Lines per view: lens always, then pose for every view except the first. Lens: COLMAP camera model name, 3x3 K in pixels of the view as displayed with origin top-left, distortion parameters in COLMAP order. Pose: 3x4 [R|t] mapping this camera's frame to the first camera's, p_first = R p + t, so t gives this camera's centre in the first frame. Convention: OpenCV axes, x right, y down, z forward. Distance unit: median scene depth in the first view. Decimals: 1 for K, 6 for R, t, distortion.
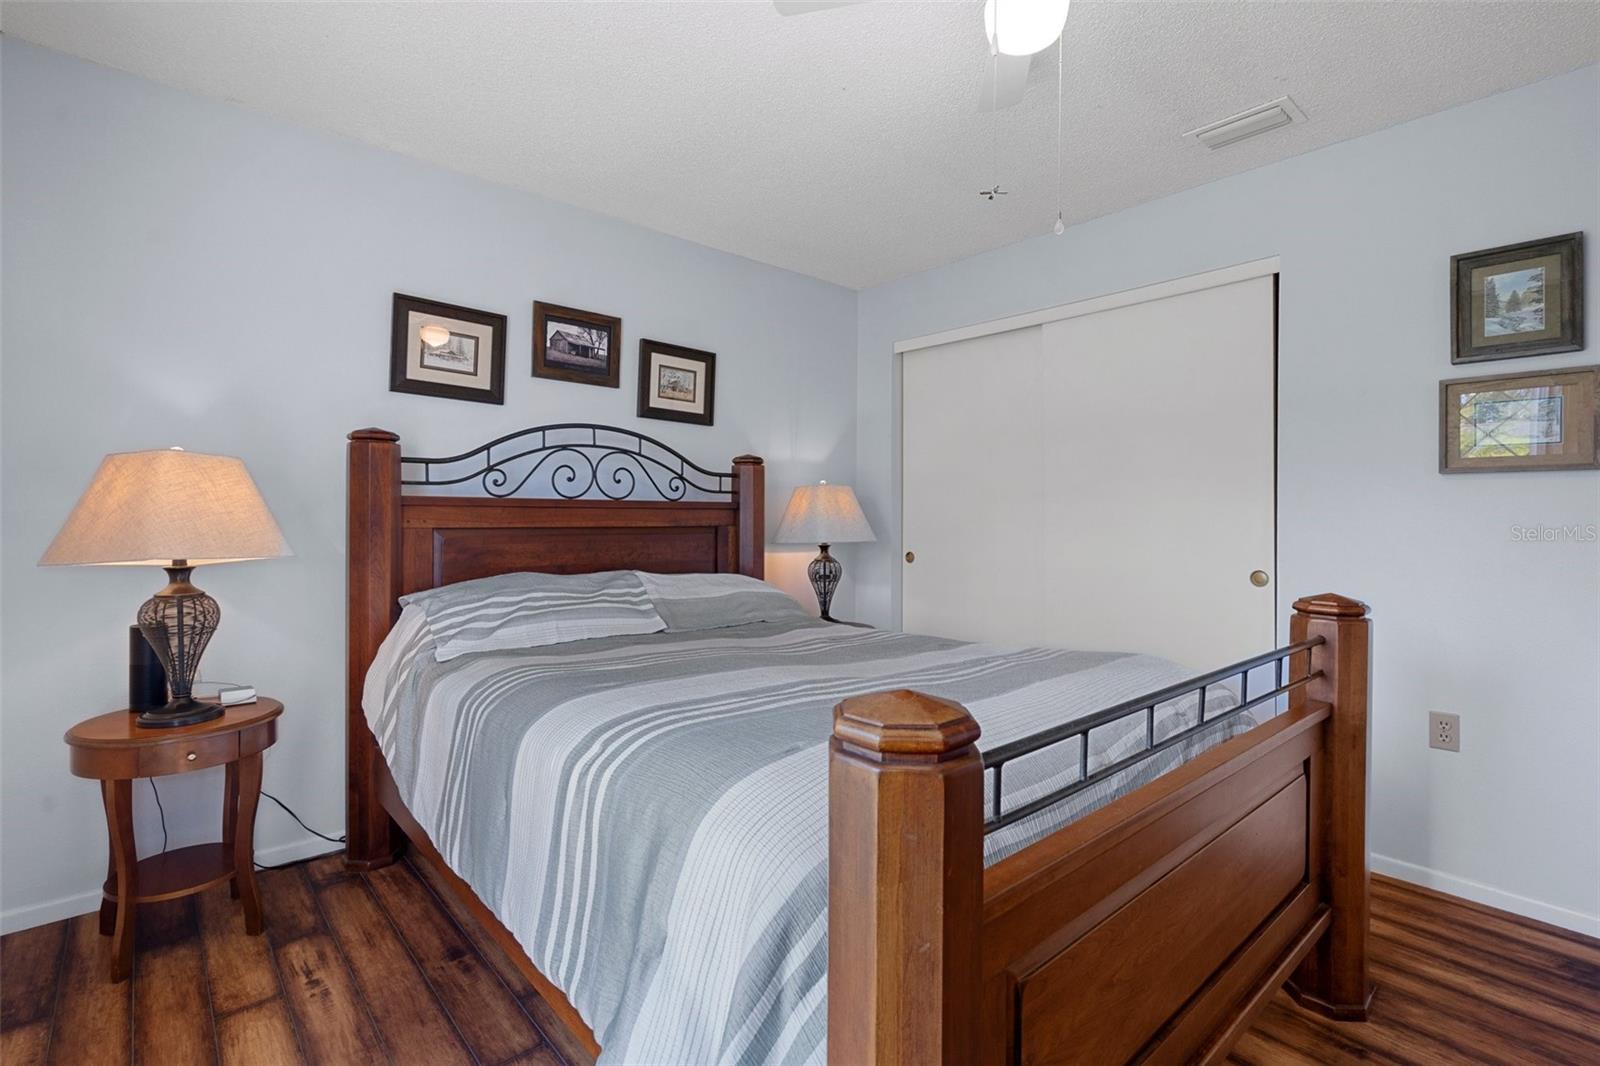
lens RADIAL K [[728.5, 0, 794.5], [0, 728.5, 526.5], [0, 0, 1]] dist [-0.000973, 0.001288]
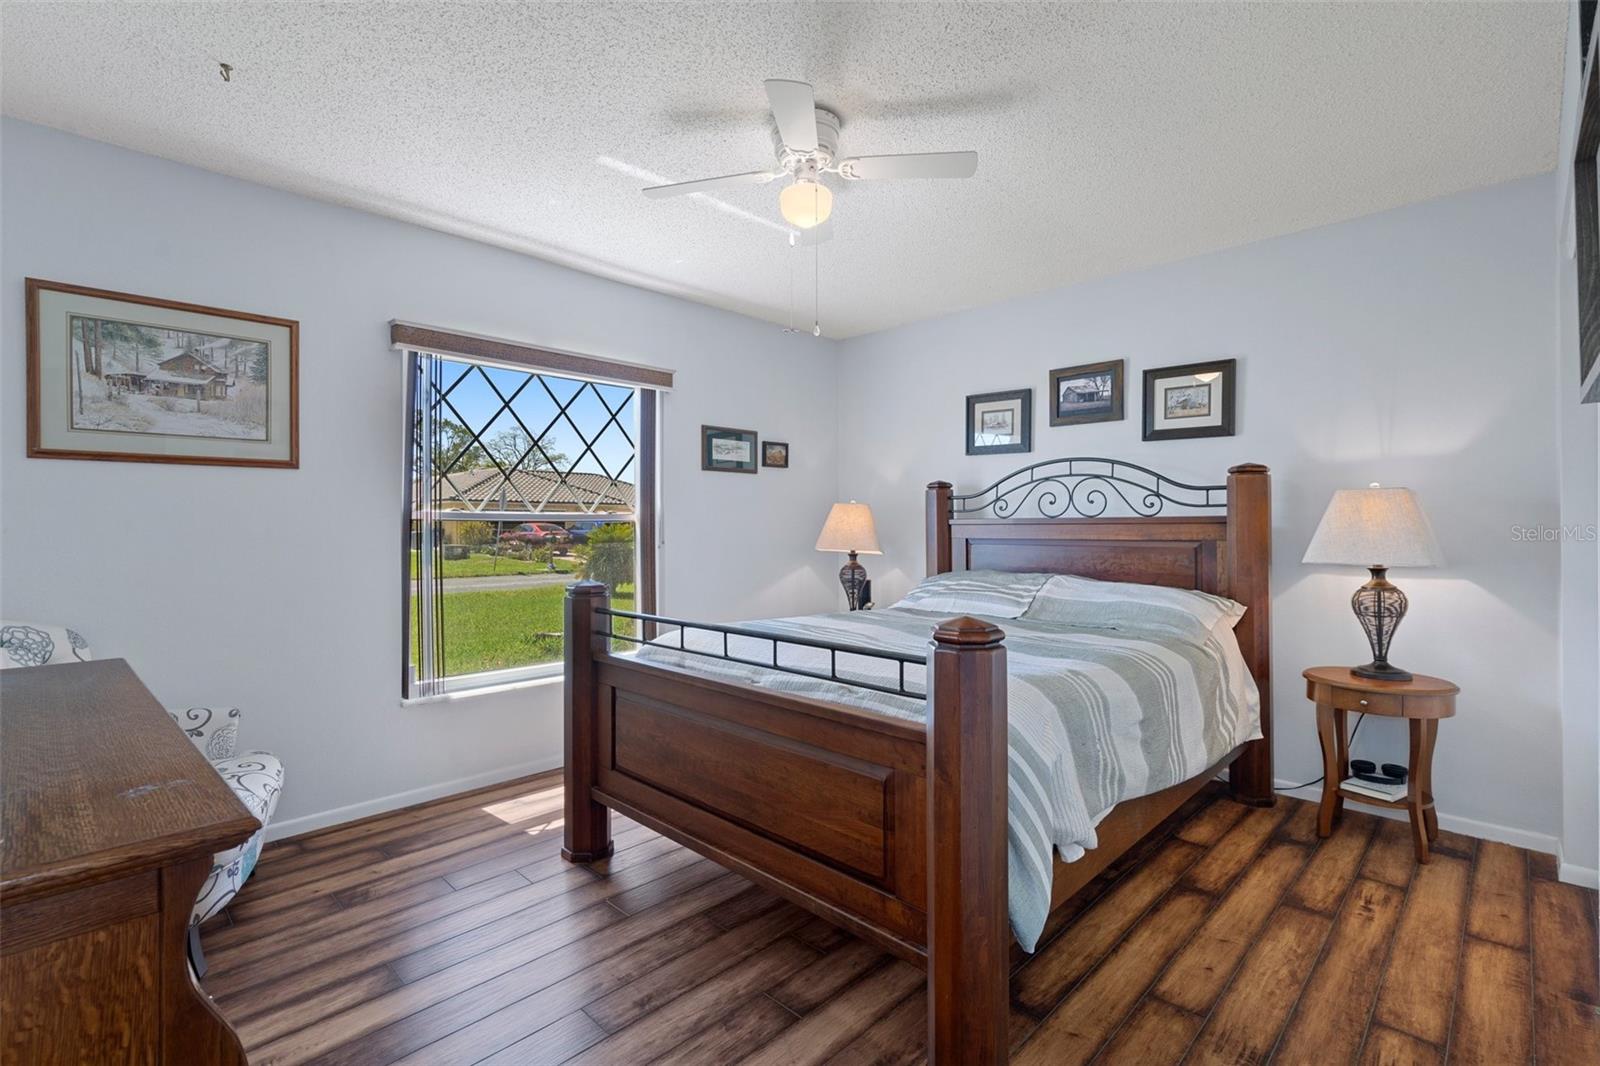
lens RADIAL K [[728.5, 0, 794.5], [0, 728.5, 526.5], [0, 0, 1]] dist [-0.000973, 0.001288]
pose [[0.079516, -0.004796, -0.996822, 0.879723], [-0.009144, 0.999943, -0.005541, -0.009583], [0.996792, 0.009555, 0.079468, 0.396079]]
